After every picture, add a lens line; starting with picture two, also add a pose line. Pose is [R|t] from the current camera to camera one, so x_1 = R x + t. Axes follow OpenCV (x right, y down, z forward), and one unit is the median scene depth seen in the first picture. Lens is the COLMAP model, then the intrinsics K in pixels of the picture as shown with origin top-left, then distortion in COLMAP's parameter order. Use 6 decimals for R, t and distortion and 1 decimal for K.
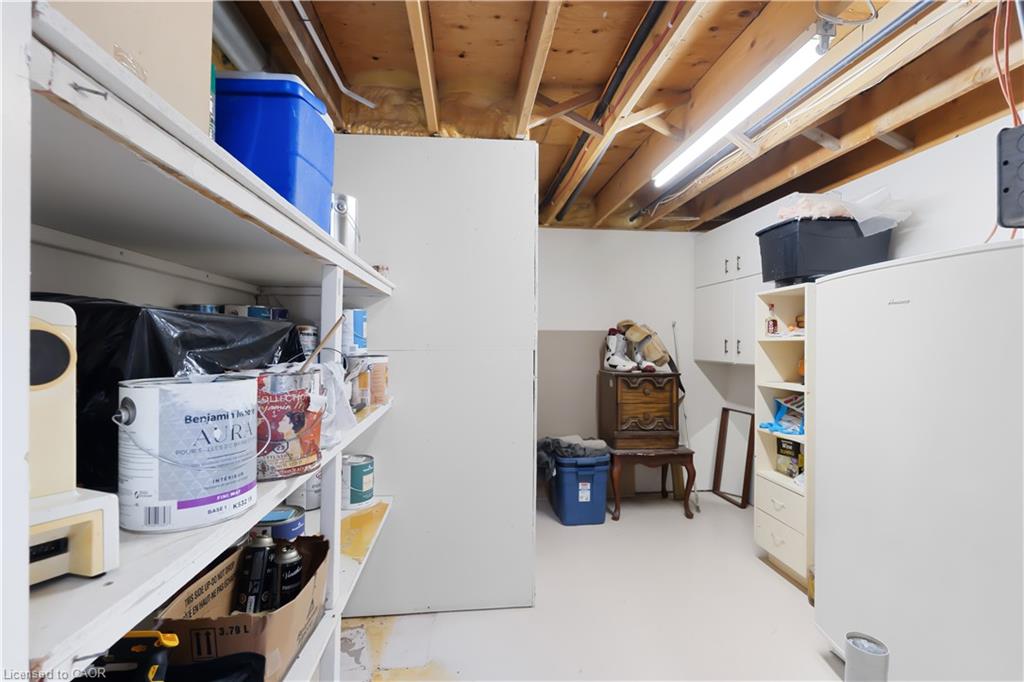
lens RADIAL K [[458.1, 0, 511.7], [0, 458.1, 341.7], [0, 0, 1]] dist [-0.005712, -0.001577]
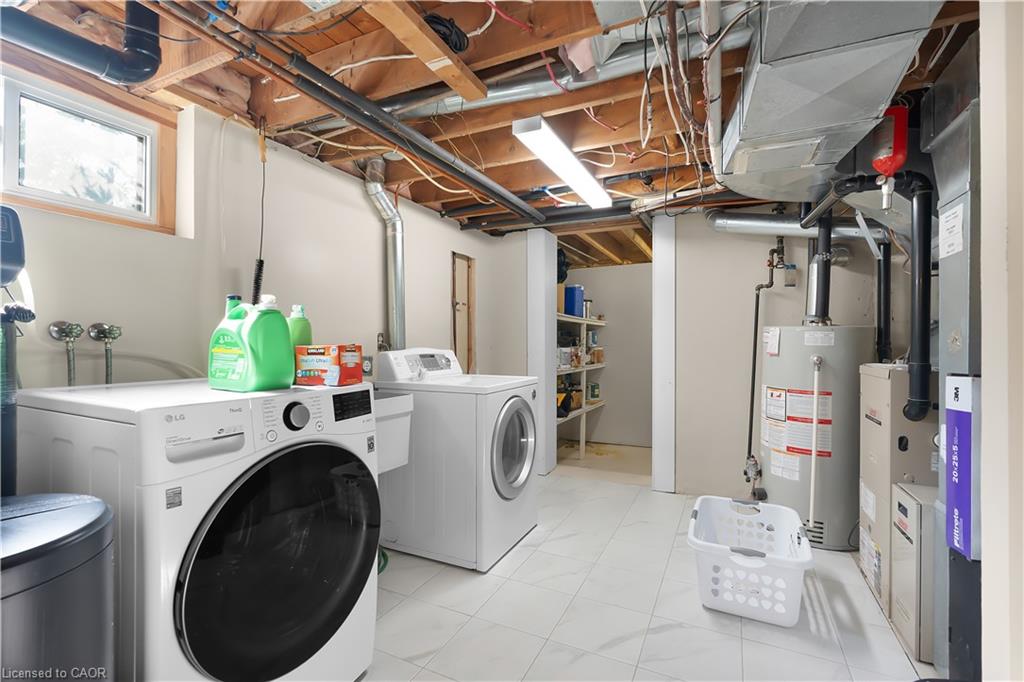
lens RADIAL K [[458.1, 0, 511.6], [0, 458.1, 341.7], [0, 0, 1]] dist [-0.005712, -0.001577]
pose [[0.849717, 0.002053, -0.527235, 1.144426], [0.000634, 0.999988, 0.004915, -0.020469], [0.527238, -0.004510, 0.849706, -2.641736]]
